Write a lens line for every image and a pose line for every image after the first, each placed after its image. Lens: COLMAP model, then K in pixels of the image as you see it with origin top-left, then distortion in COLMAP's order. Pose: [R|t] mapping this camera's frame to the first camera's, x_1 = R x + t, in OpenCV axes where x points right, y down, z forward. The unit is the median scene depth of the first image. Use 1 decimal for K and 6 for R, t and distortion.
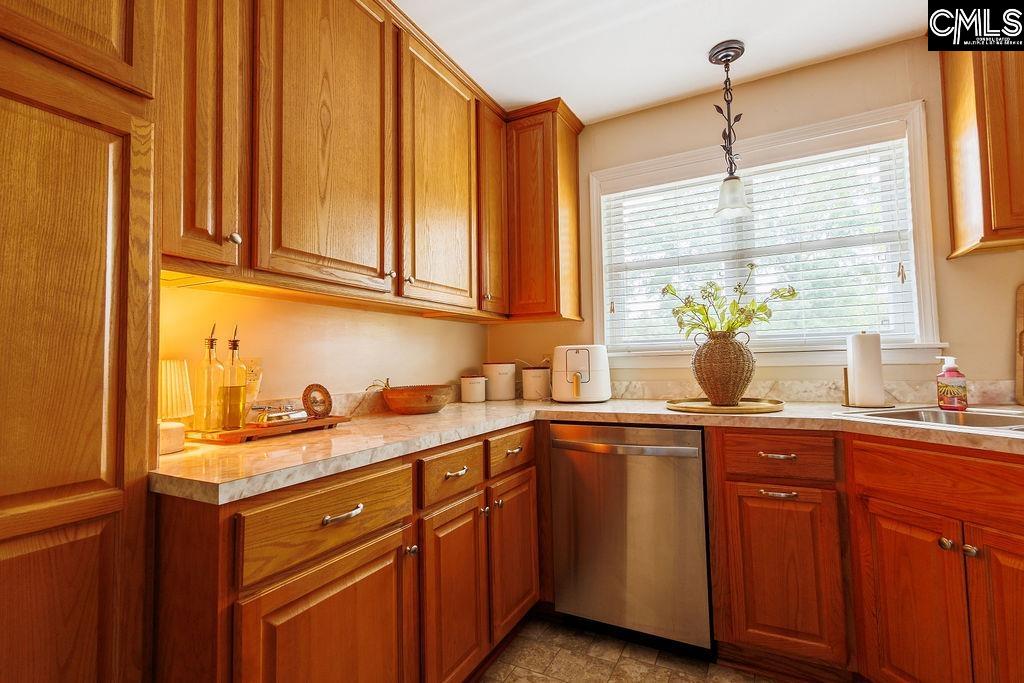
lens RADIAL K [[485.3, 0, 508.3], [0, 485.3, 338.5], [0, 0, 1]] dist [0.002984, -0.000307]
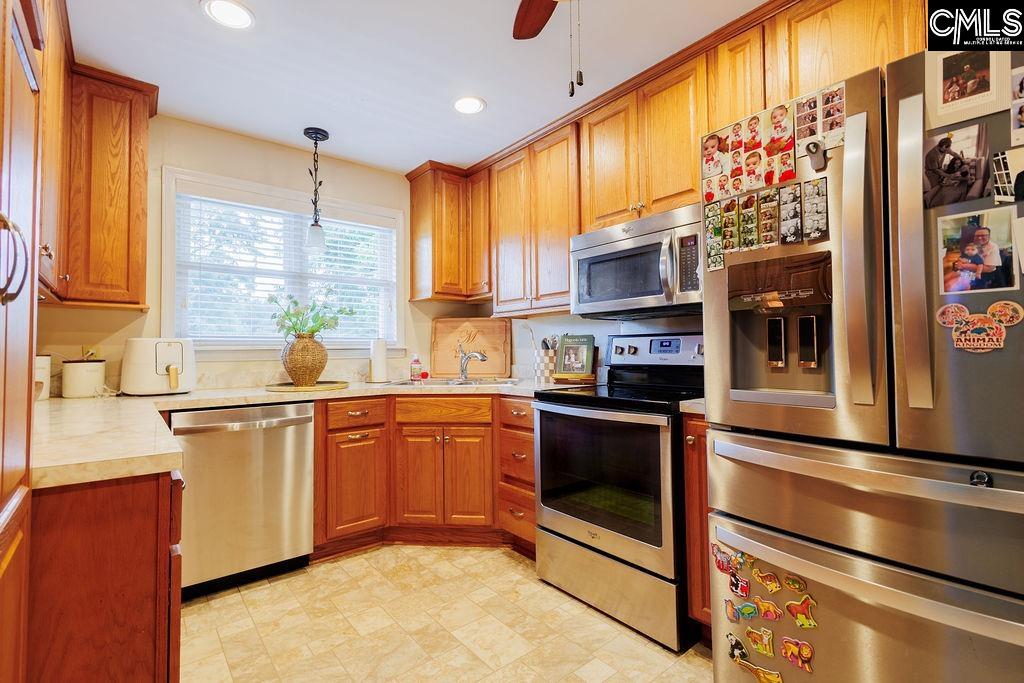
lens RADIAL K [[485.3, 0, 508.3], [0, 485.3, 338.5], [0, 0, 1]] dist [0.002984, -0.000307]
pose [[0.383370, 0.042110, 0.922634, -0.632574], [-0.046058, 0.998589, -0.026439, 0.009991], [-0.922446, -0.032358, 0.384769, -0.067351]]
